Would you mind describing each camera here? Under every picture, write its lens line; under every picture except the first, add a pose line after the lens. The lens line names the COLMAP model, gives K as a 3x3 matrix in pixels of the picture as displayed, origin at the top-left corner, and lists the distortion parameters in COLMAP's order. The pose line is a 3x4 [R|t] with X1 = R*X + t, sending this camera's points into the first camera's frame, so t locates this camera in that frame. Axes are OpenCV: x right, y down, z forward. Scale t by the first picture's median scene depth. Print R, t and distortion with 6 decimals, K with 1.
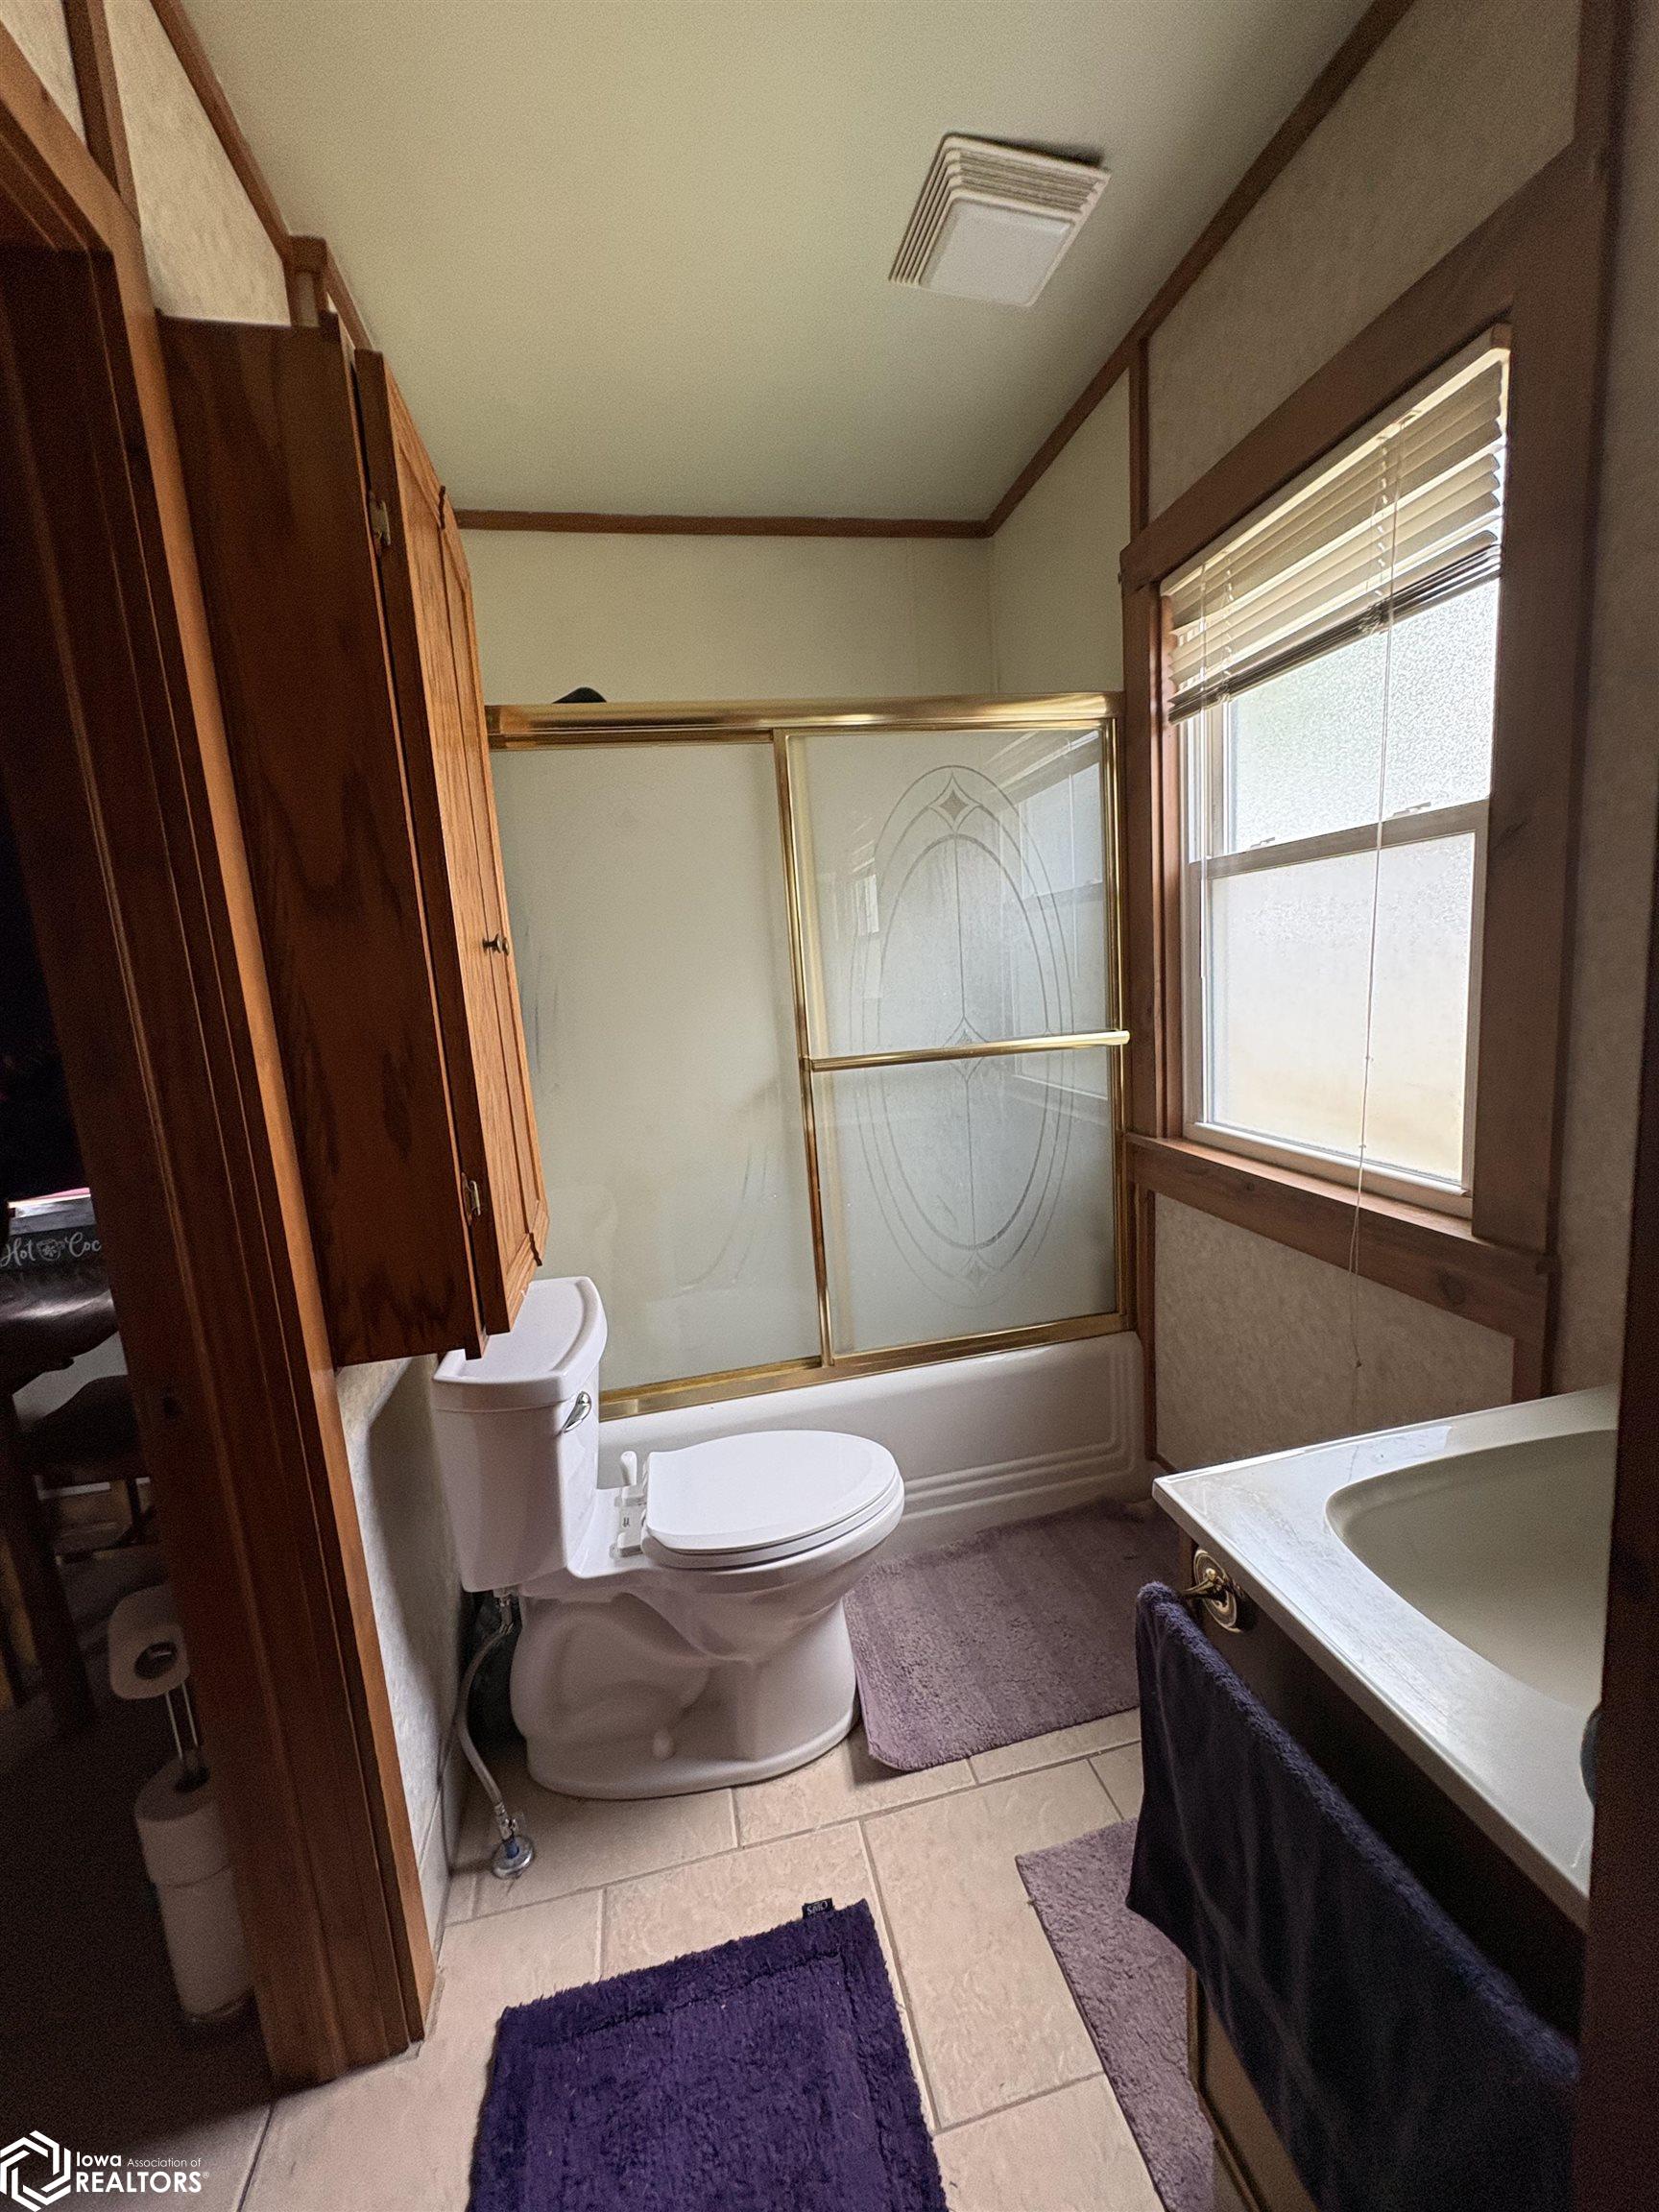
lens RADIAL K [[883.1, 0, 829.5], [0, 883.1, 1106.0], [0, 0, 1]] dist [-0.000792, -0.000041]
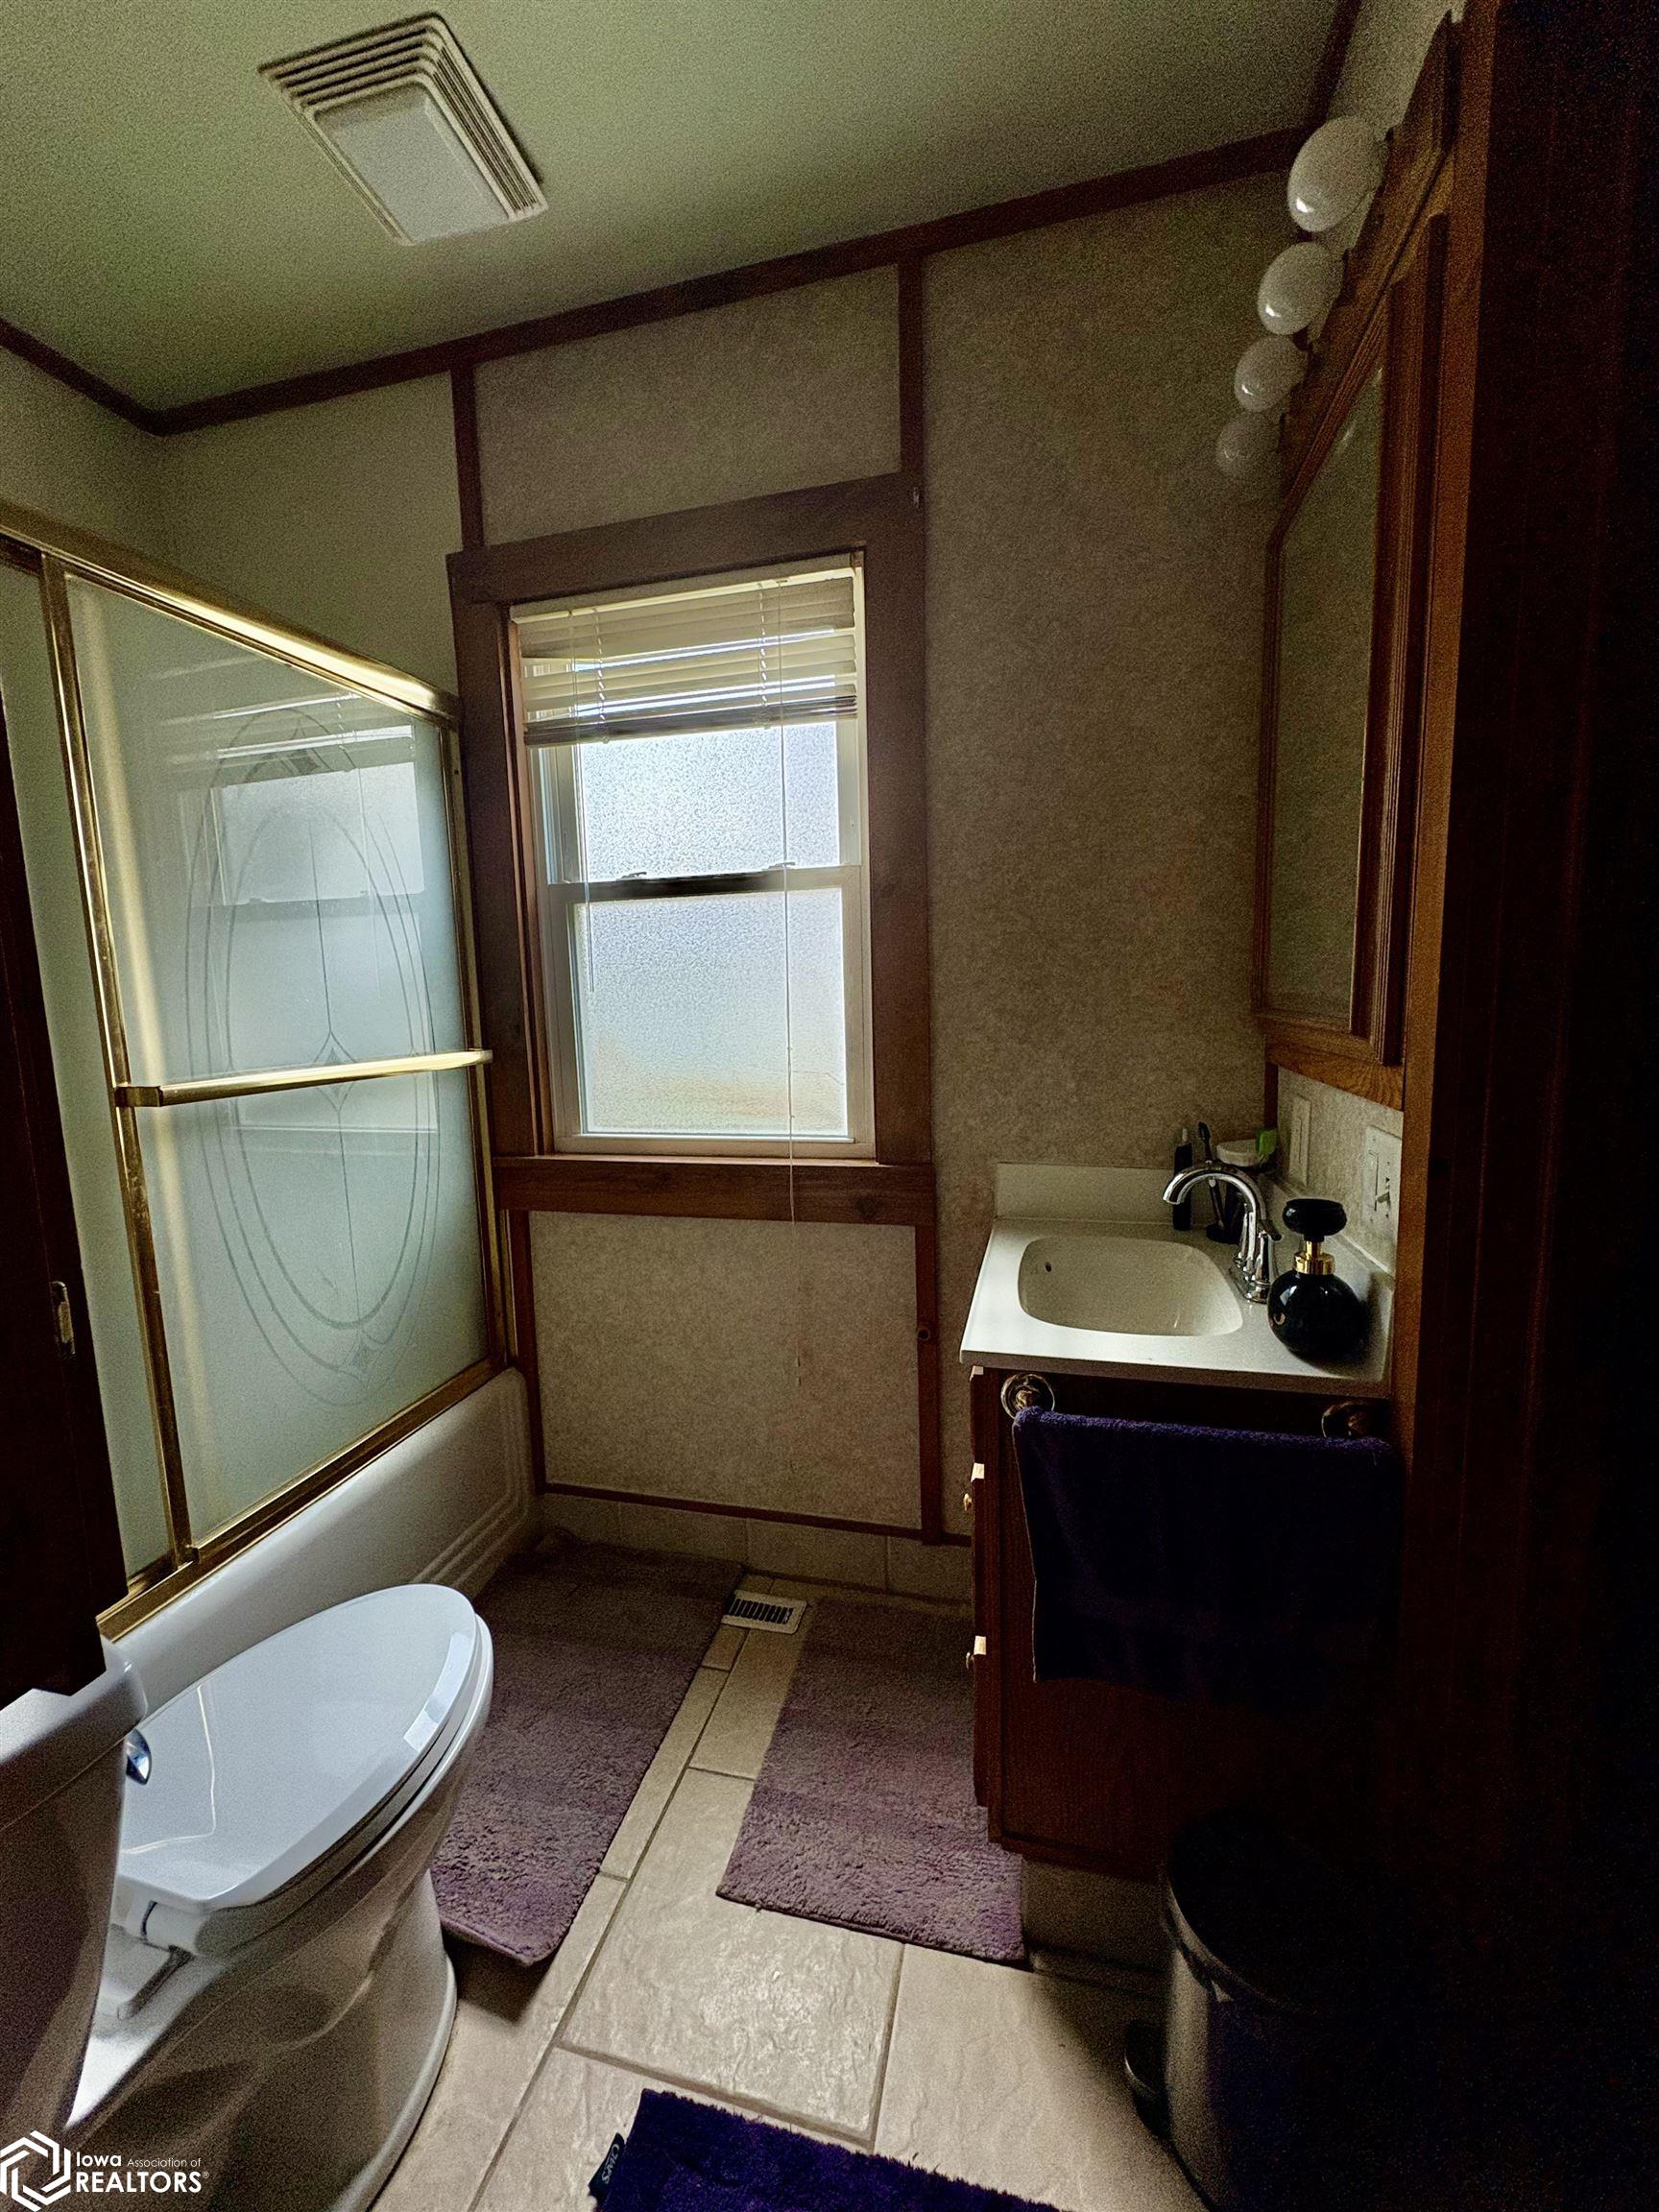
lens RADIAL K [[881.0, 0, 829.5], [0, 881.0, 1106.0], [0, 0, 1]] dist [-0.001322, 0.000341]
pose [[0.448446, -0.058409, 0.891900, -0.398315], [0.136451, 0.990640, -0.003732, 0.032401], [-0.883333, 0.123374, 0.452218, 0.281604]]
